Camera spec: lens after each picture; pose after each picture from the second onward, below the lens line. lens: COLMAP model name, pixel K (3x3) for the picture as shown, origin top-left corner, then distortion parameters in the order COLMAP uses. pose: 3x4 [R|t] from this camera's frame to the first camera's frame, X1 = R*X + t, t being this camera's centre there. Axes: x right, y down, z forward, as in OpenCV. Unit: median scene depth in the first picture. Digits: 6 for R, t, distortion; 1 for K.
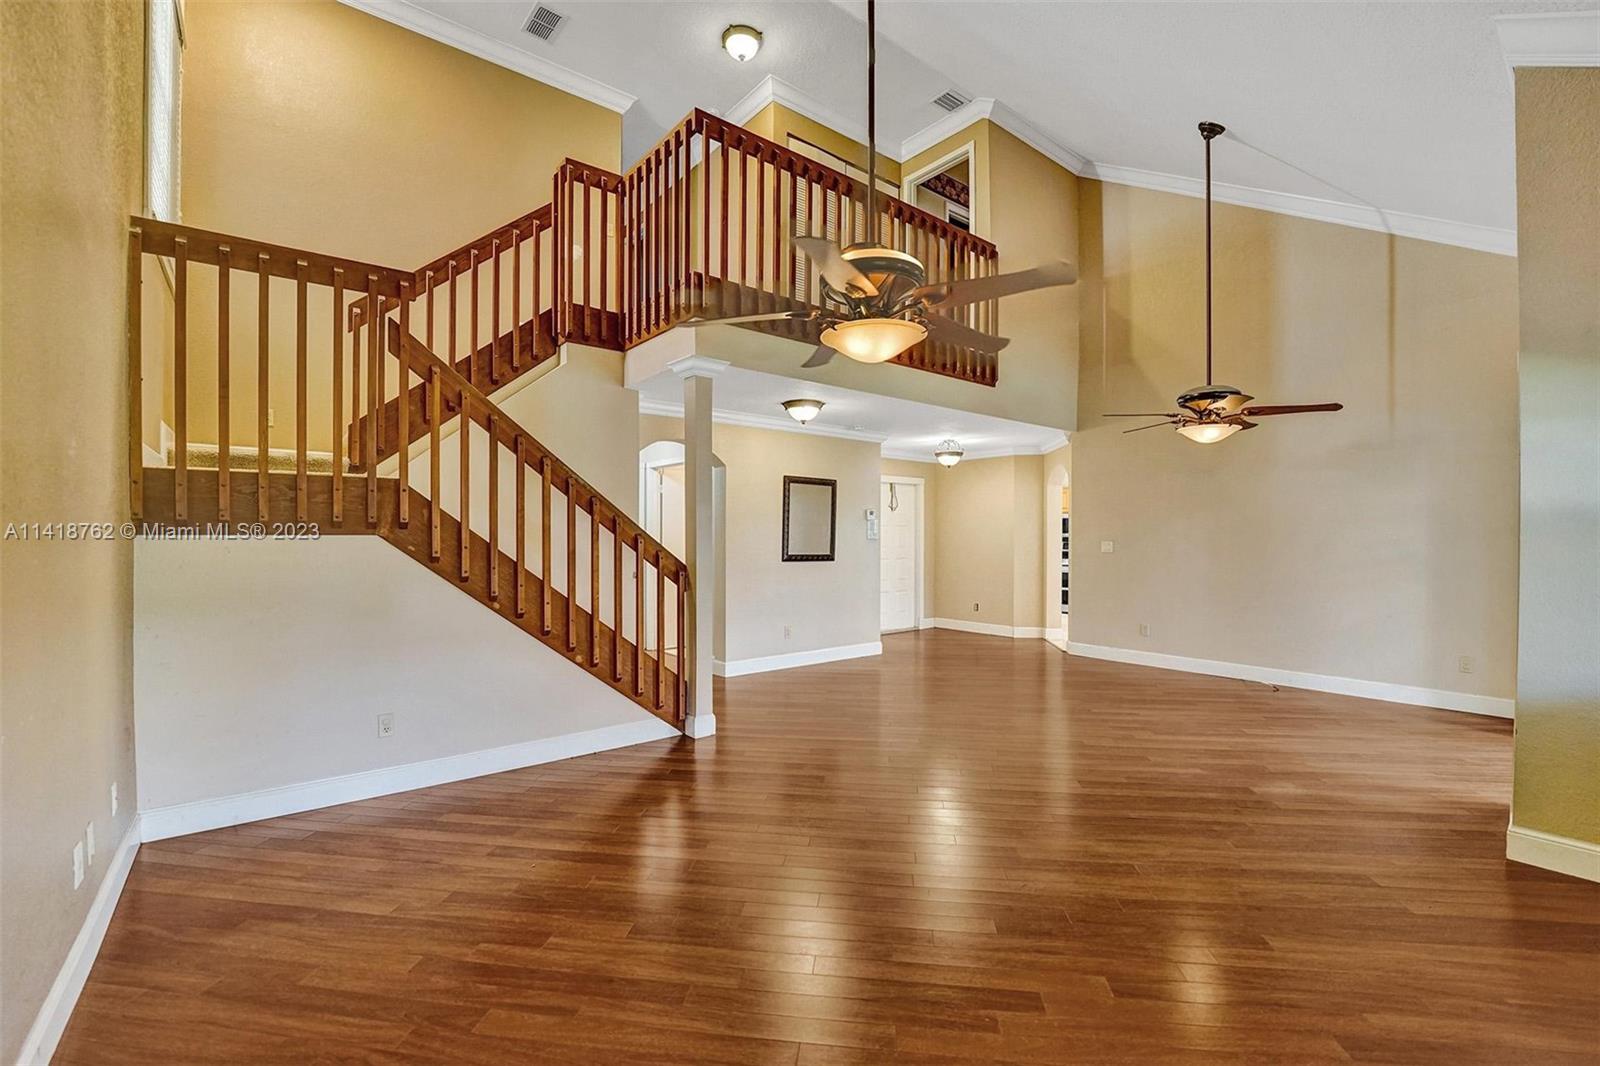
lens RADIAL K [[650.5, 0, 801.8], [0, 650.5, 539.7], [0, 0, 1]] dist [-0.030038, 0.003873]
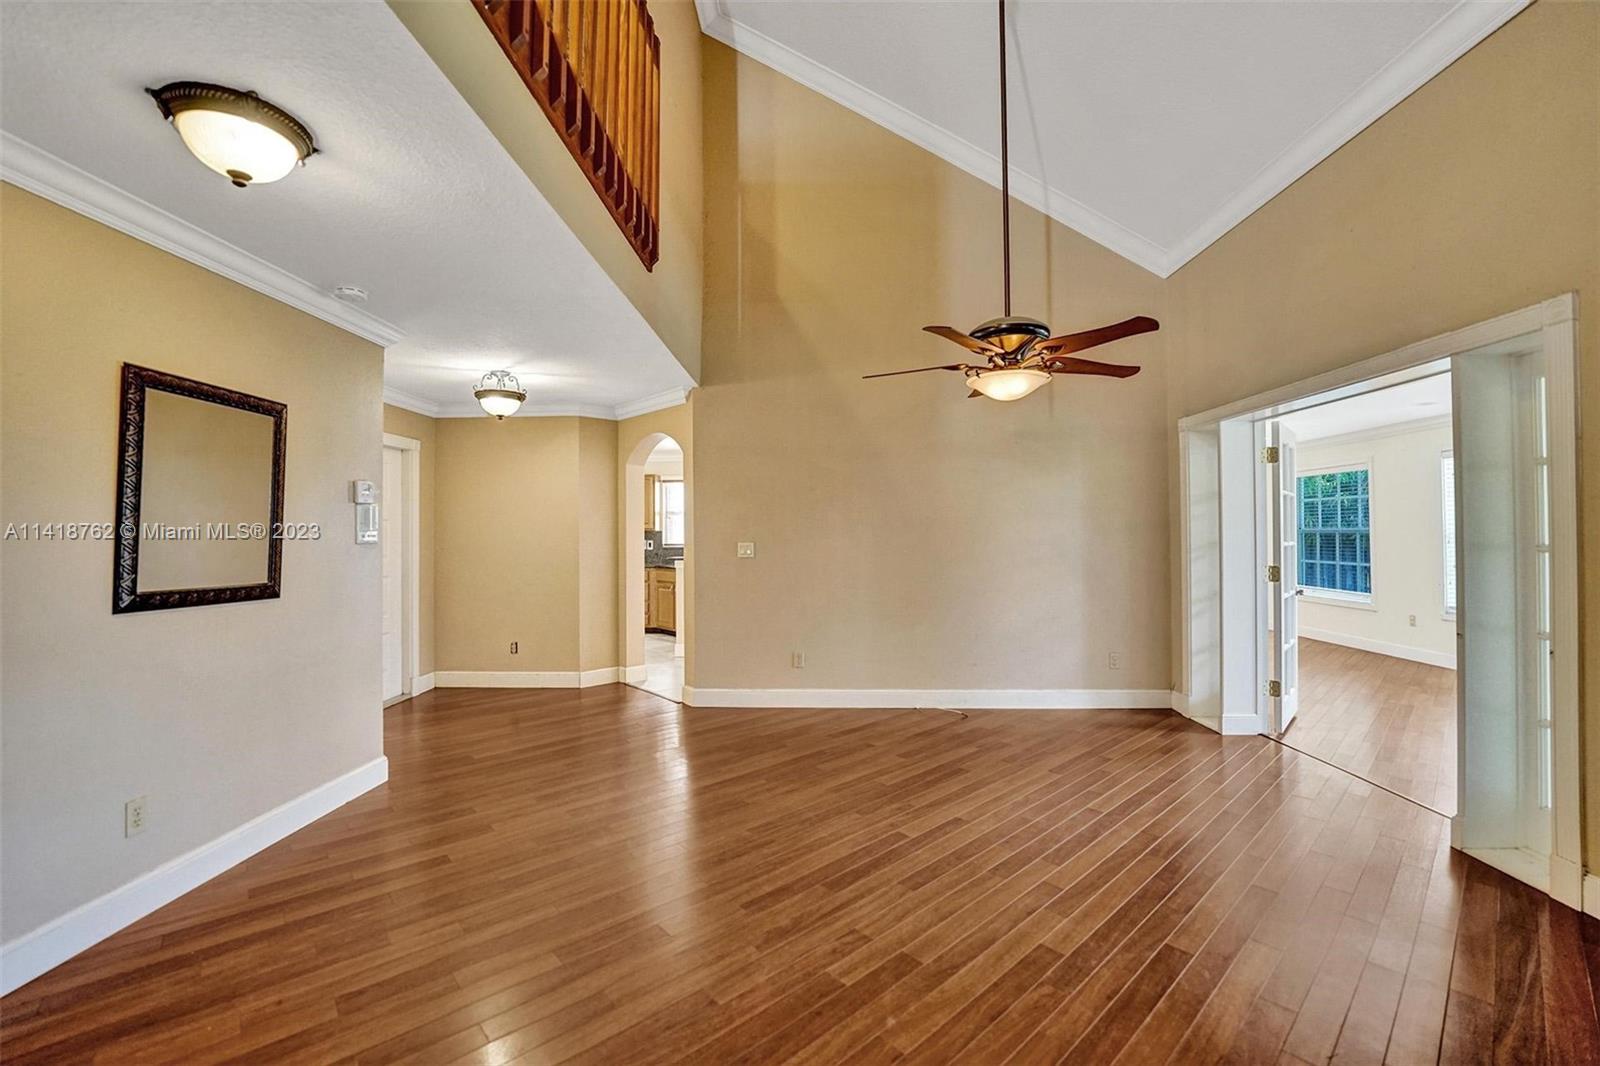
lens RADIAL K [[650.5, 0, 787.4], [0, 650.5, 525.1], [0, 0, 1]] dist [-0.030038, 0.003873]
pose [[0.660673, 0.006268, 0.750648, -0.044936], [0.011717, 0.999757, -0.018661, -0.002591], [-0.750583, 0.021124, 0.660439, 0.517297]]
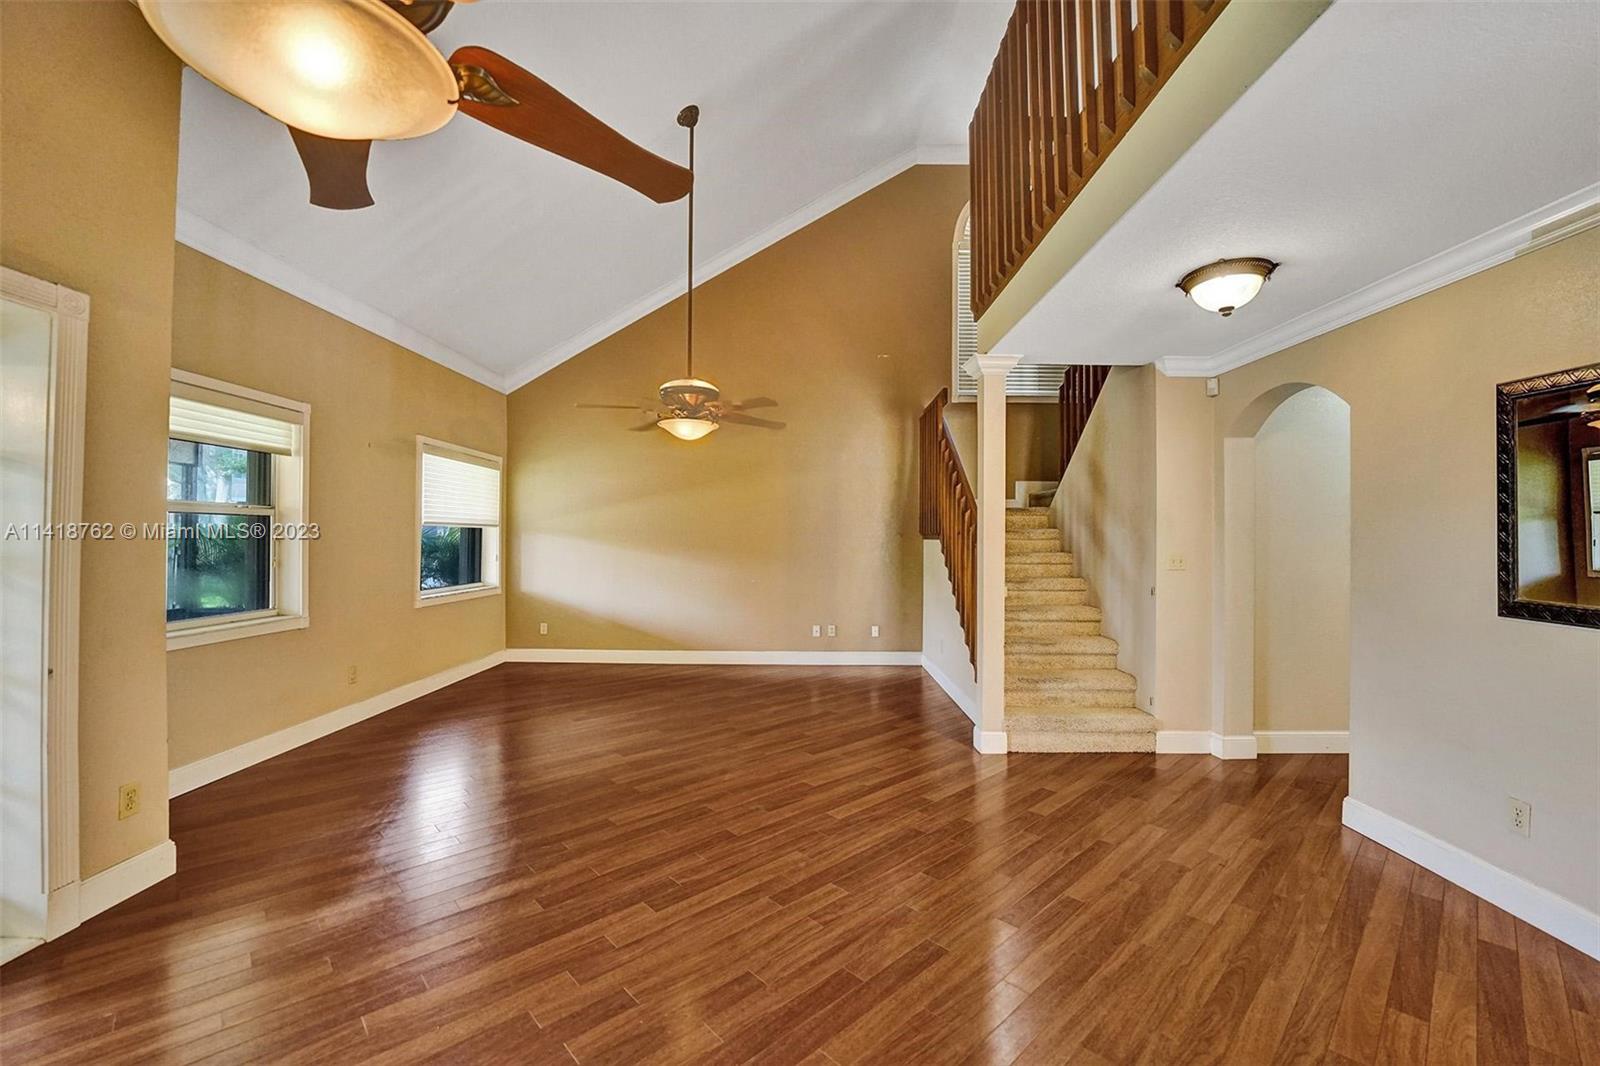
lens RADIAL K [[650.5, 0, 799.6], [0, 650.5, 534.9], [0, 0, 1]] dist [-0.030038, 0.003873]
pose [[-0.631528, -0.009895, -0.775290, 0.499709], [-0.014345, 0.999897, -0.001076, -0.006619], [0.775221, 0.010442, -0.631604, 0.916017]]
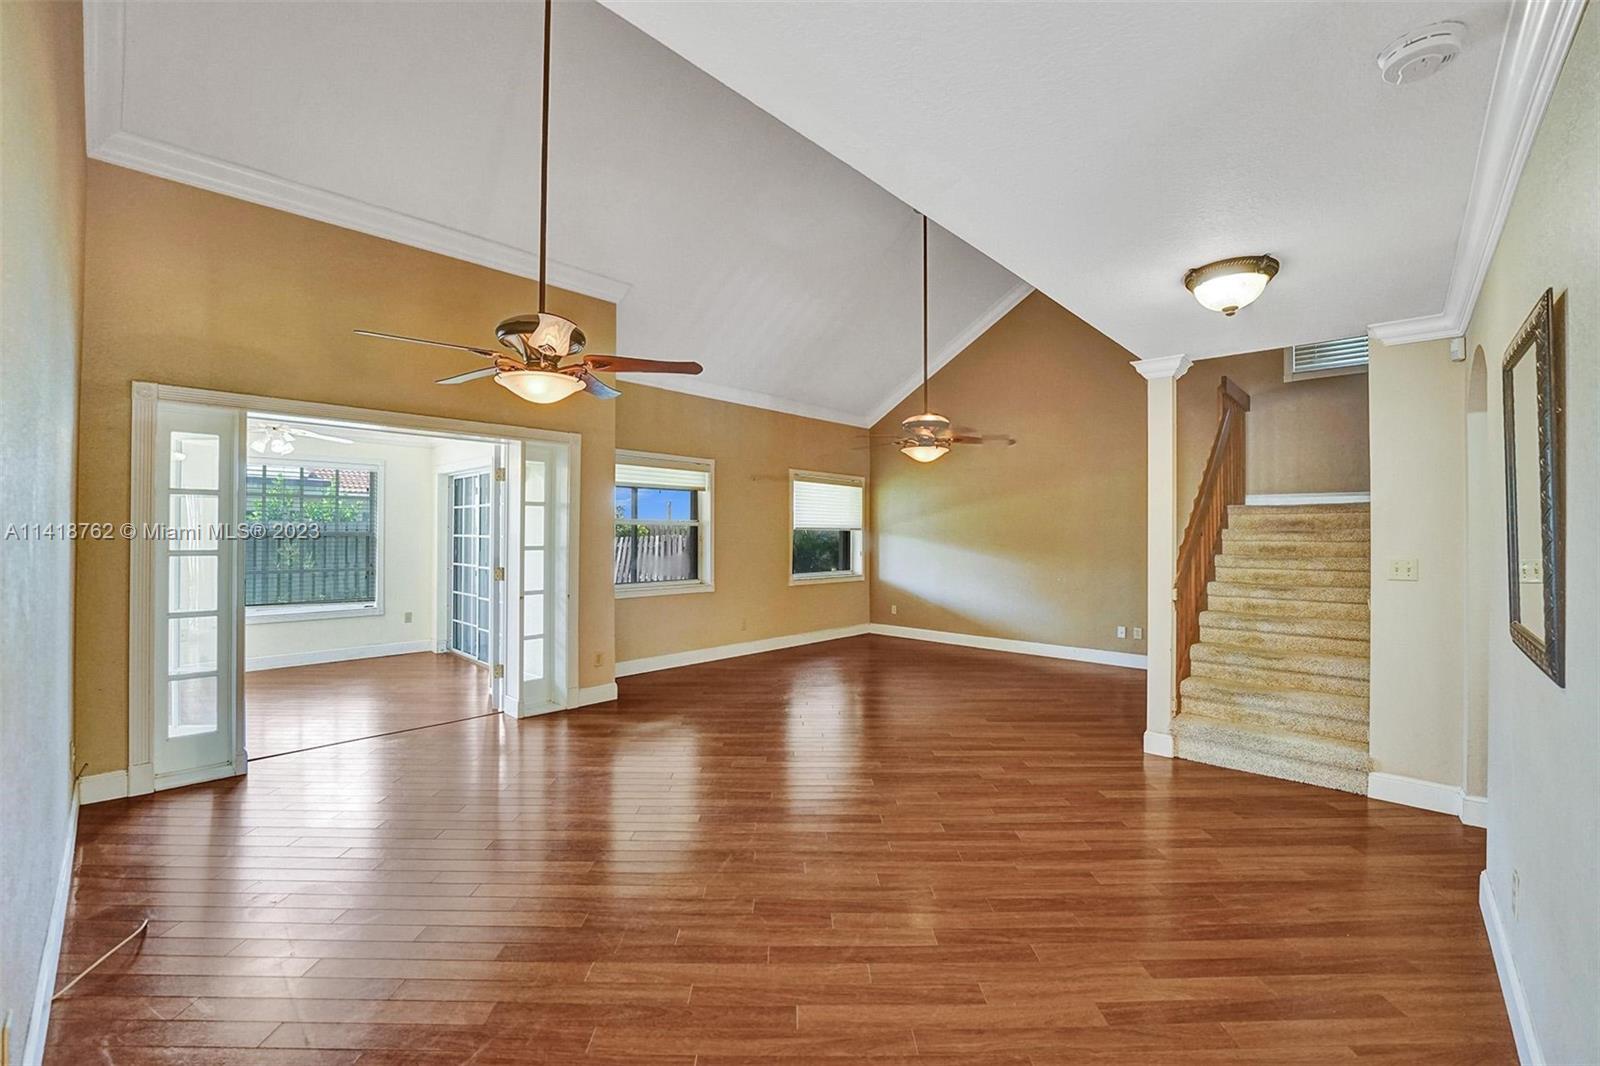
lens RADIAL K [[650.5, 0, 799.9], [0, 650.5, 531.1], [0, 0, 1]] dist [-0.030038, 0.003873]
pose [[-0.989401, -0.005846, -0.145089, 0.332828], [-0.006604, 0.999967, 0.004746, -0.016905], [0.145057, 0.005654, -0.989407, 1.232311]]
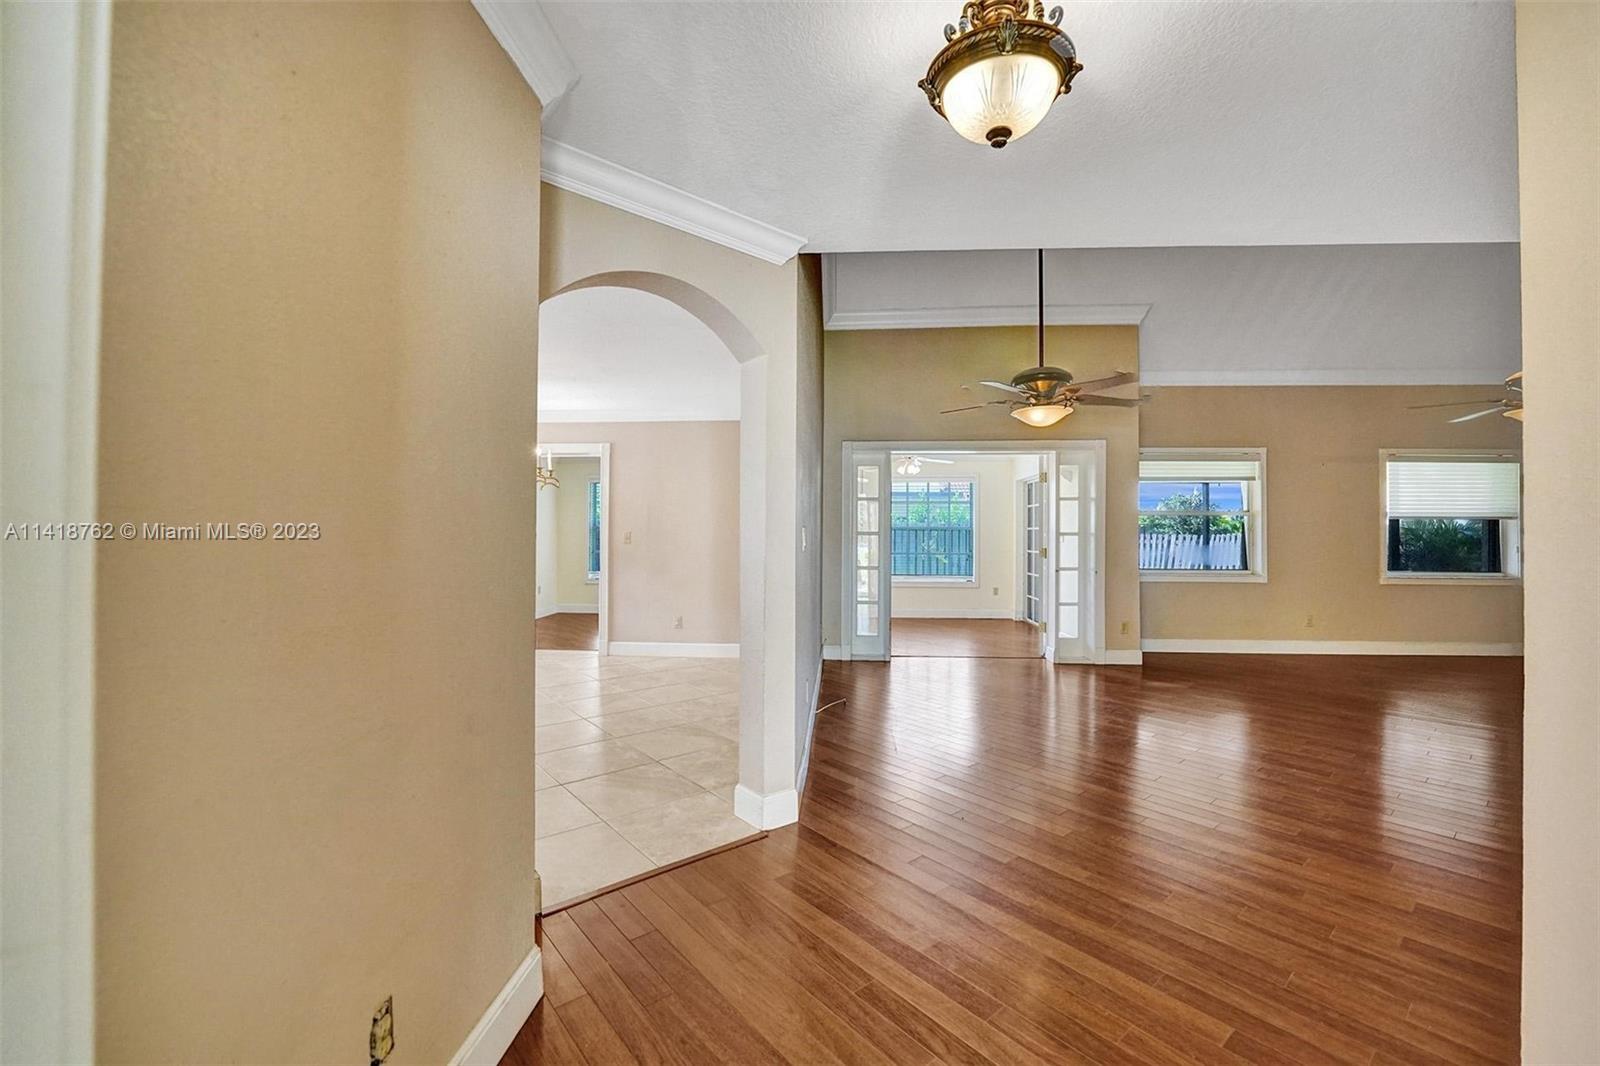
lens RADIAL K [[650.5, 0, 795.1], [0, 650.5, 533.1], [0, 0, 1]] dist [-0.030038, 0.003873]
pose [[-0.732726, 0.001097, 0.680523, 0.170487], [0.003358, 0.999992, 0.002003, 0.004773], [-0.680516, 0.003753, -0.732724, 1.426048]]
